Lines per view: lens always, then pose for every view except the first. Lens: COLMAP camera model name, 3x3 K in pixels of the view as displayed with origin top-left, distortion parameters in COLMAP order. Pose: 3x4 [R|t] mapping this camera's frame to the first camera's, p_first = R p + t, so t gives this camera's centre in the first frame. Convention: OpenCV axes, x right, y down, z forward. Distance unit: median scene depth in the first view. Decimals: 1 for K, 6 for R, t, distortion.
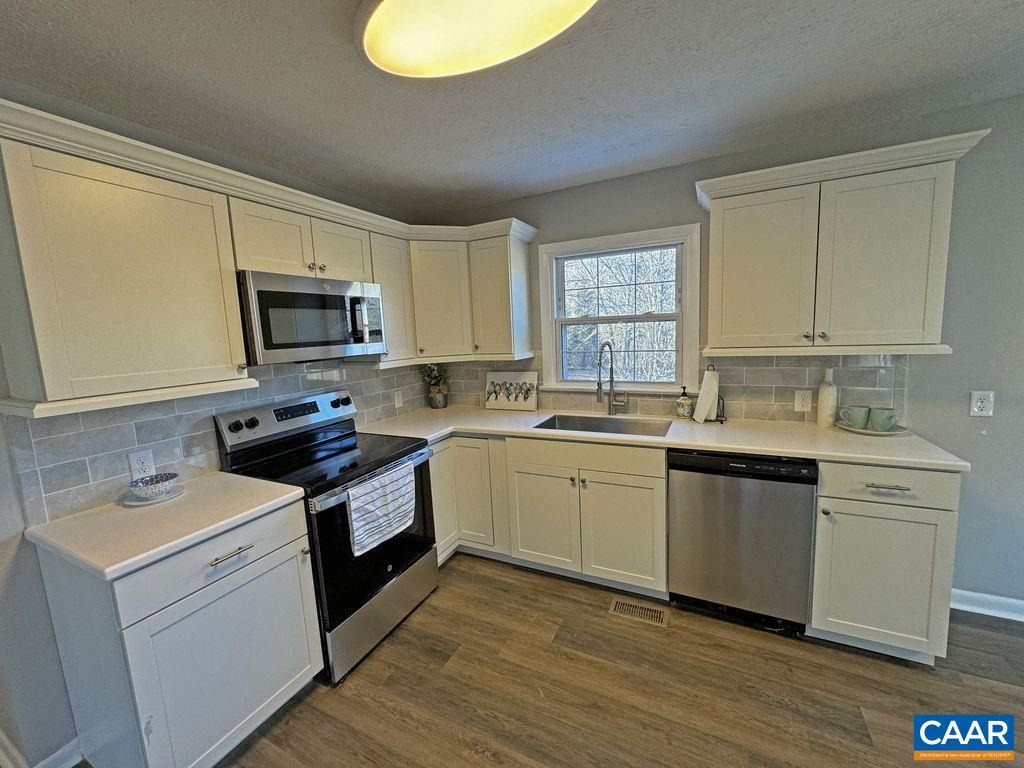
lens RADIAL K [[408.2, 0, 511.2], [0, 408.2, 381.3], [0, 0, 1]] dist [-0.003234, 0.000428]
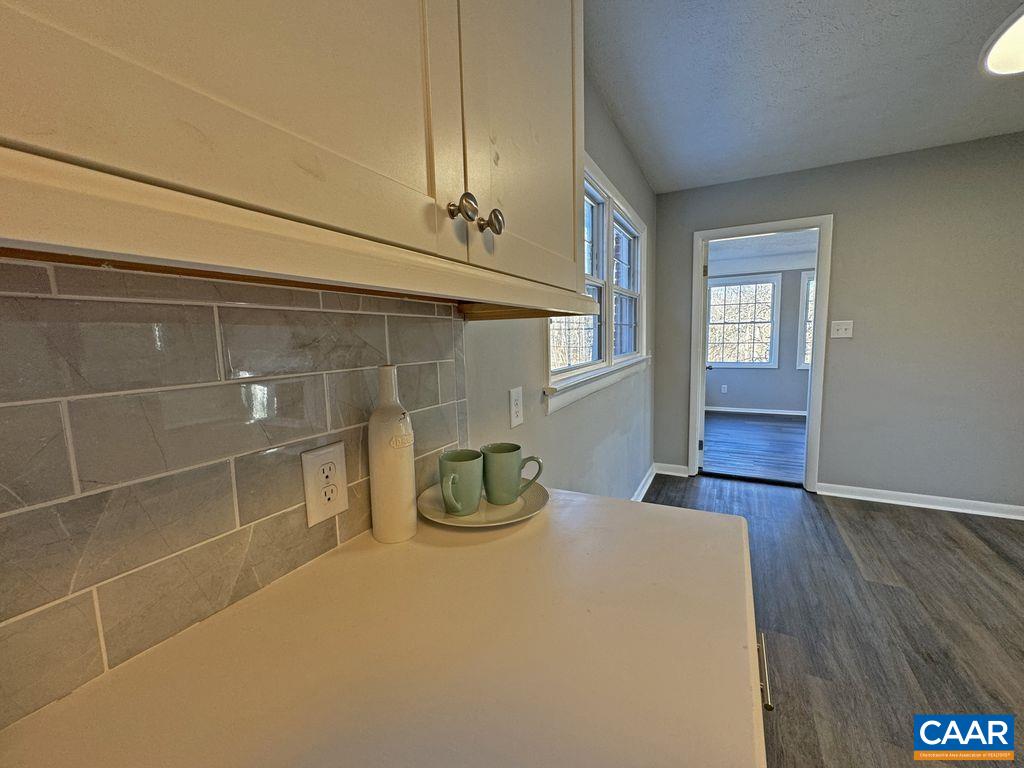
lens RADIAL K [[410.1, 0, 511.8], [0, 410.1, 381.8], [0, 0, 1]] dist [0.000720, -0.000617]
pose [[0.021085, -0.067630, 0.997488, 0.406304], [0.146815, 0.987103, 0.063823, -0.024027], [-0.988939, 0.145100, 0.030742, 0.813112]]
